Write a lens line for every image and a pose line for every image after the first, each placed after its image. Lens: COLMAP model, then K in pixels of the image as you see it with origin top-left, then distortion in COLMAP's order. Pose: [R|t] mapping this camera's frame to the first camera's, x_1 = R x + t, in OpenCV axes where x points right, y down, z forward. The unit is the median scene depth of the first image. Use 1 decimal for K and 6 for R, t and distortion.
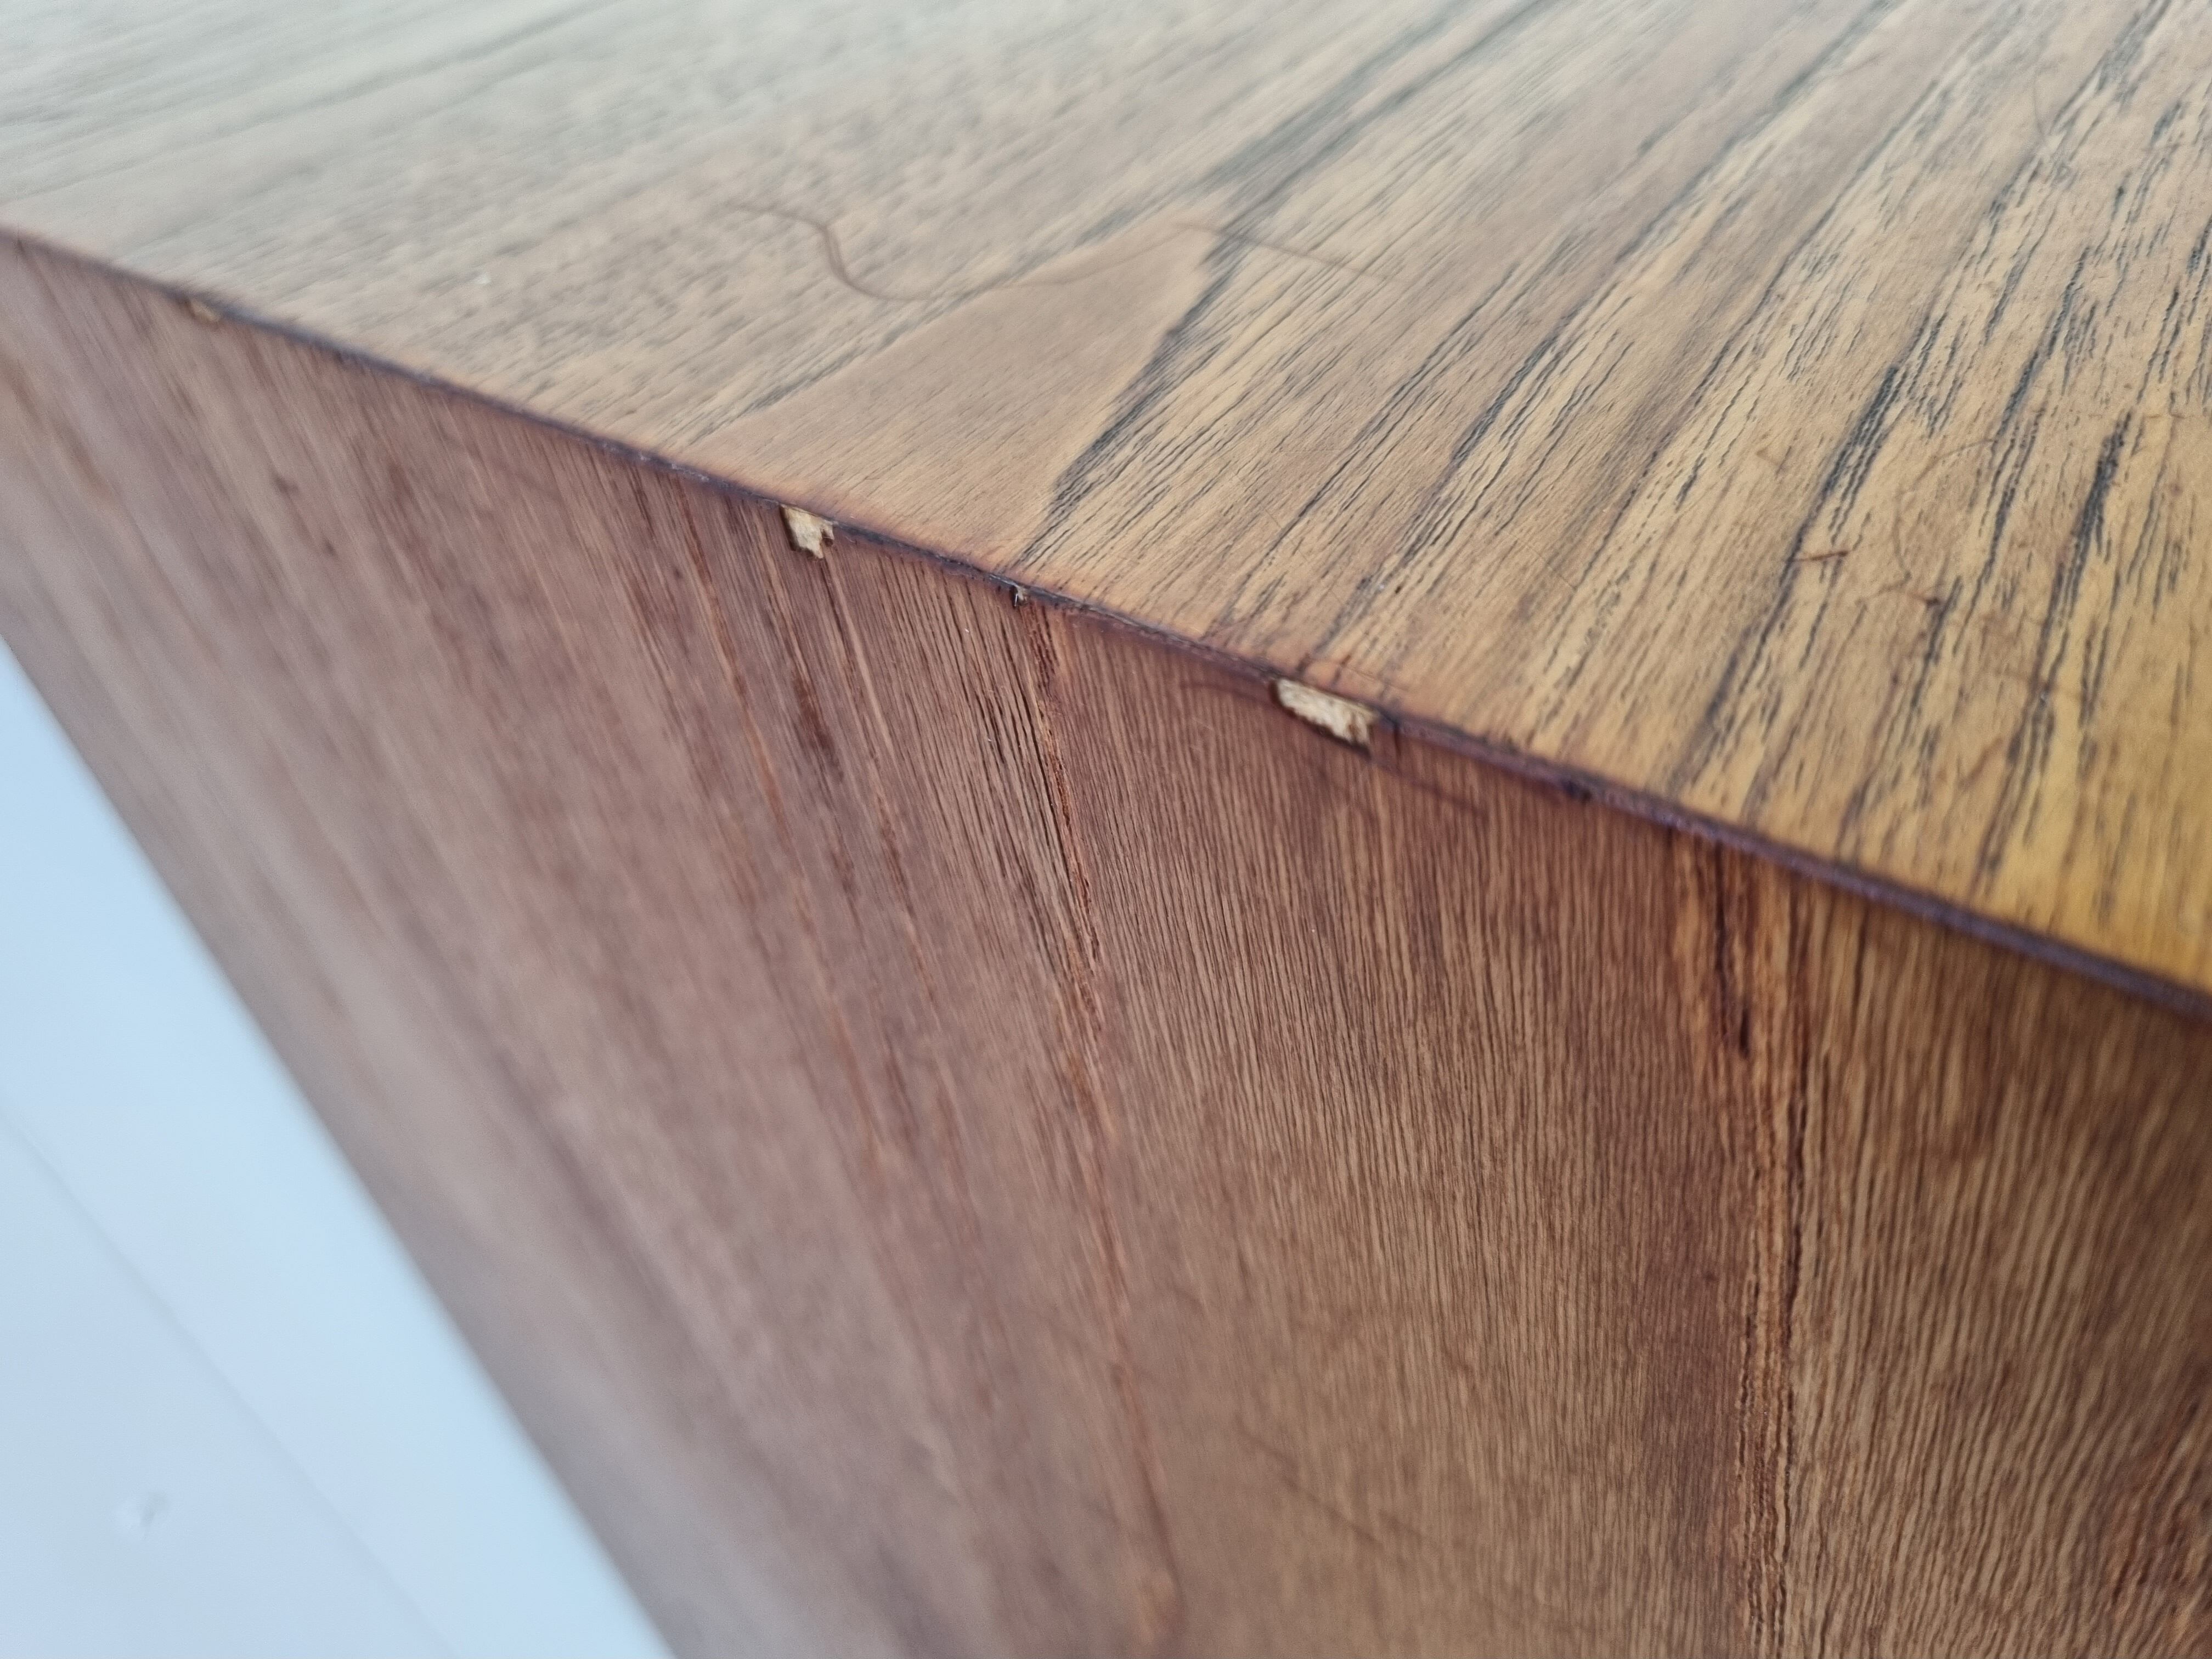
lens RADIAL K [[1769.6, 0, 1106.0], [0, 1769.6, 829.5], [0, 0, 1]] dist [0.001138, -0.059348]
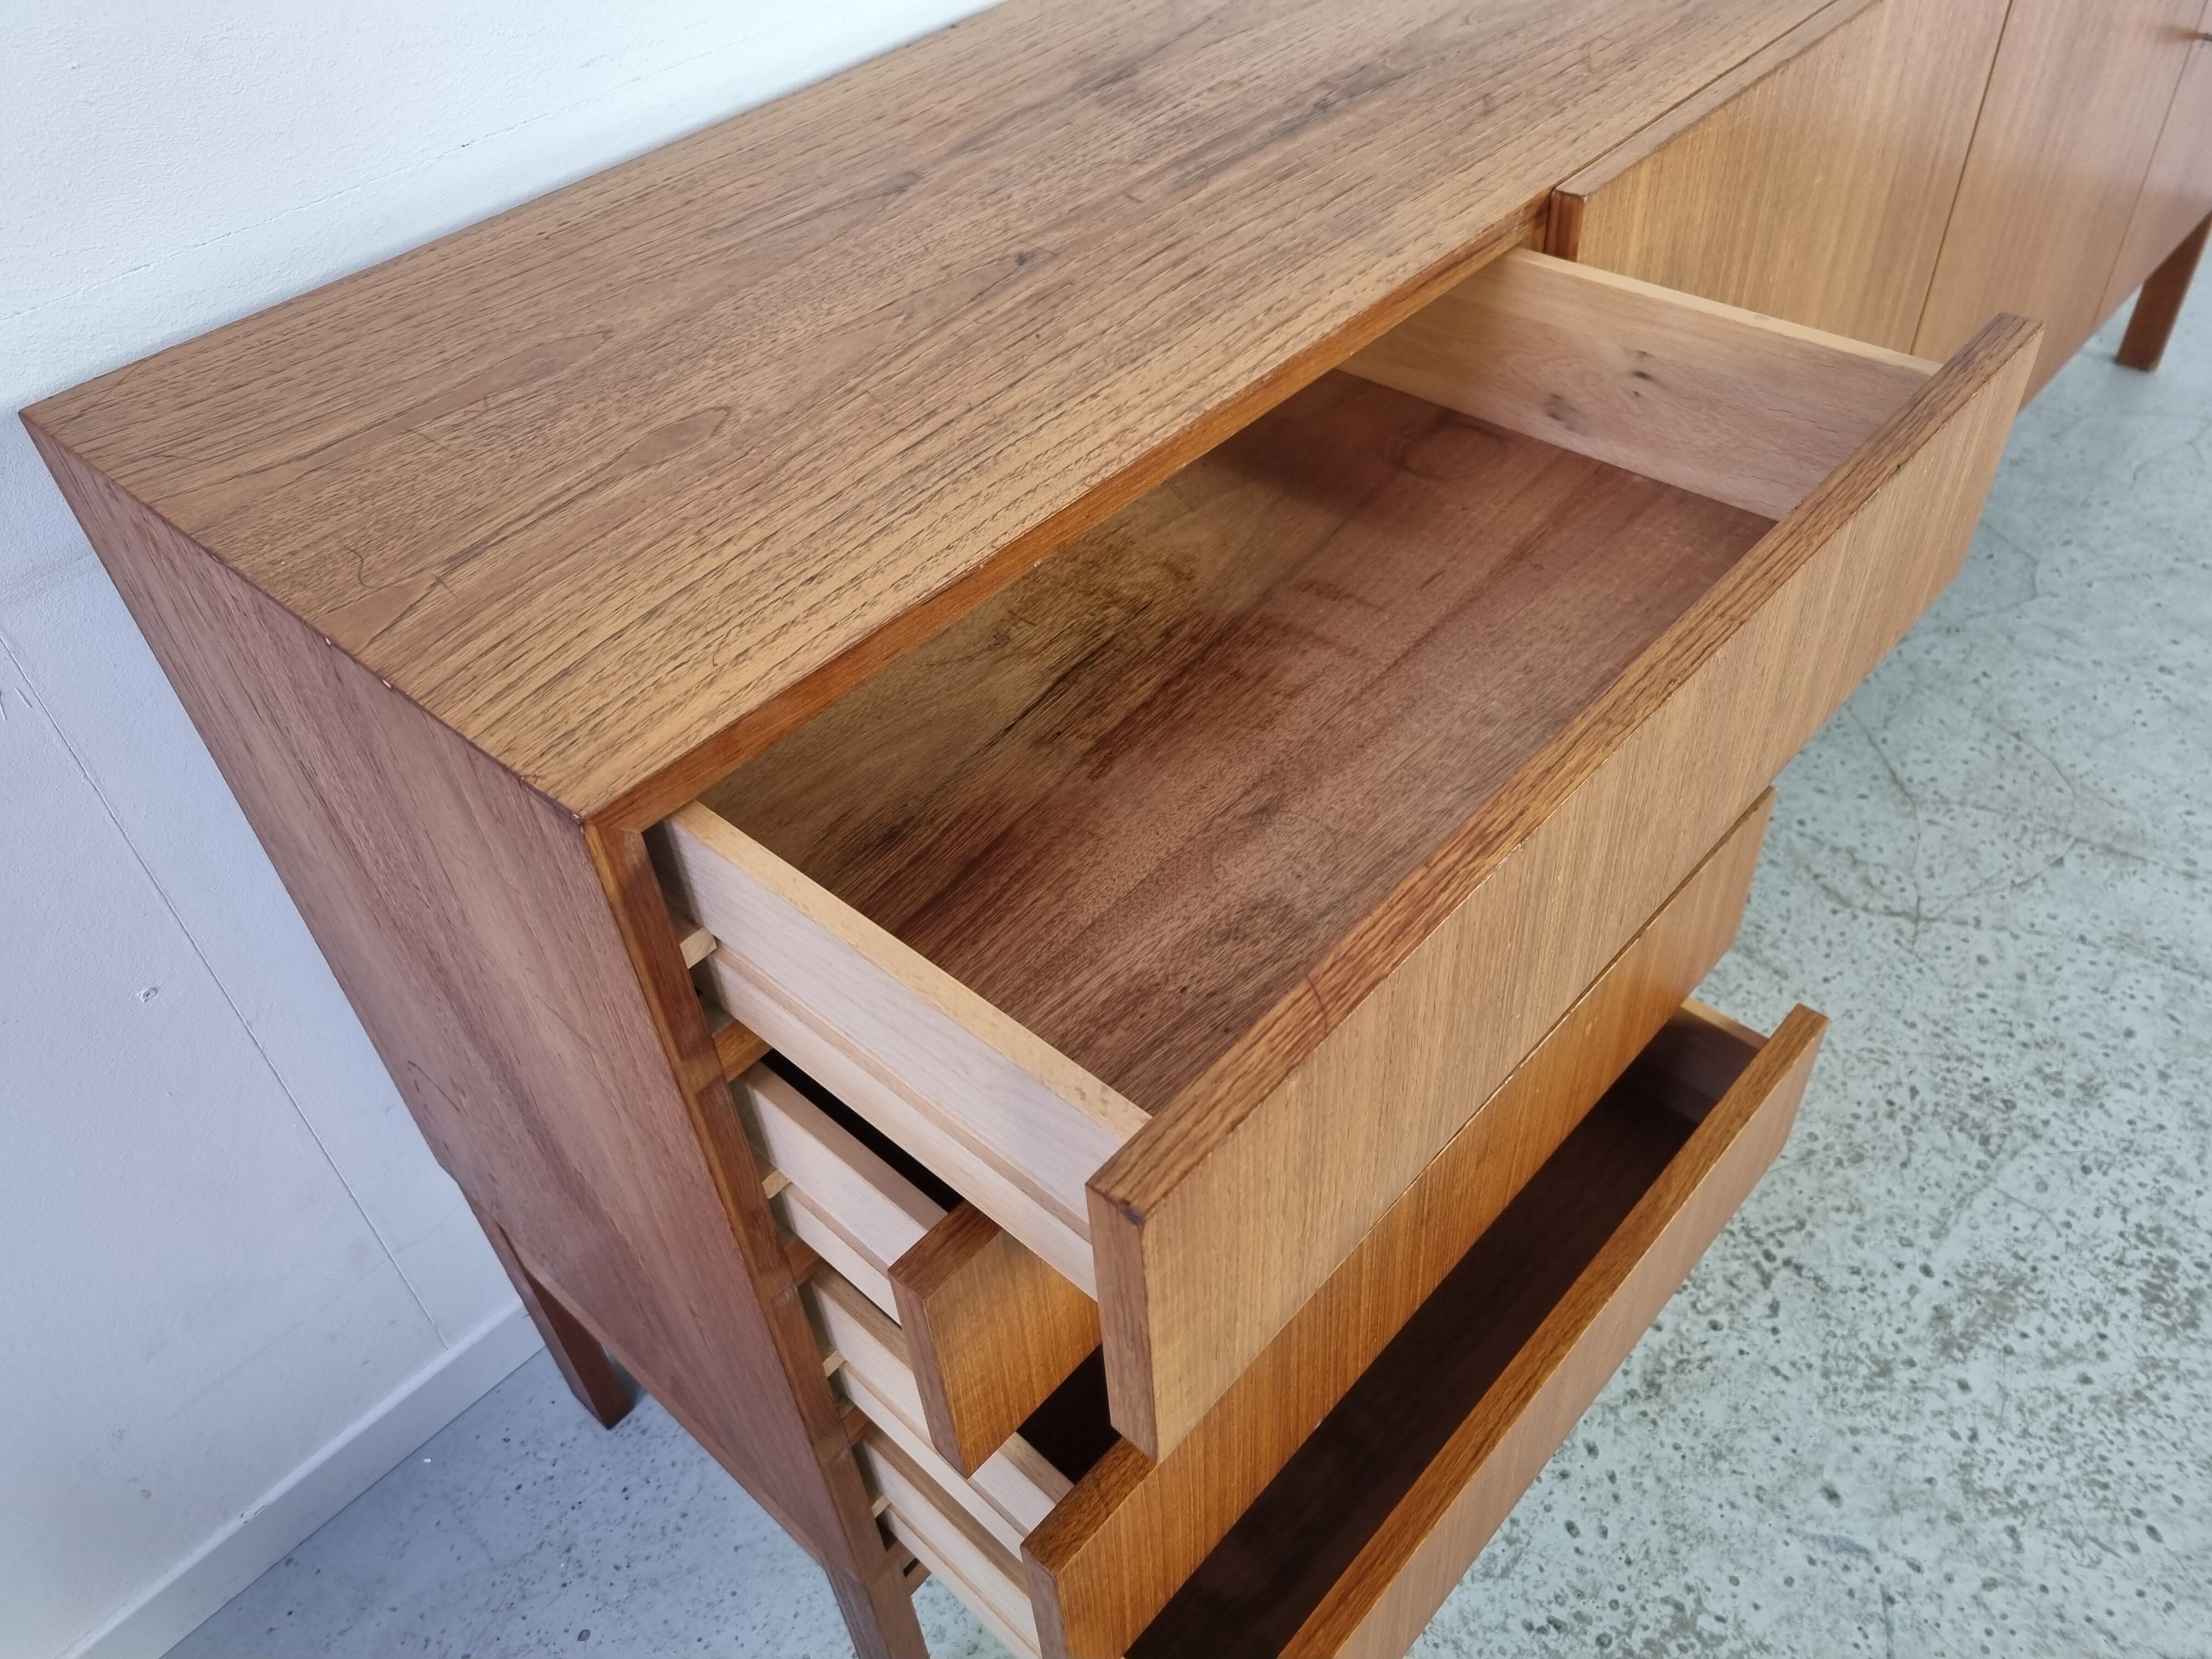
lens RADIAL K [[1673.5, 0, 1075.1], [0, 1673.5, 799.7], [0, 0, 1]] dist [0.058922, -0.059539]
pose [[0.996447, 0.081875, 0.019726, 1.811238], [-0.082640, 0.995706, 0.041706, -0.079931], [-0.016226, -0.043188, 0.998935, -3.747111]]
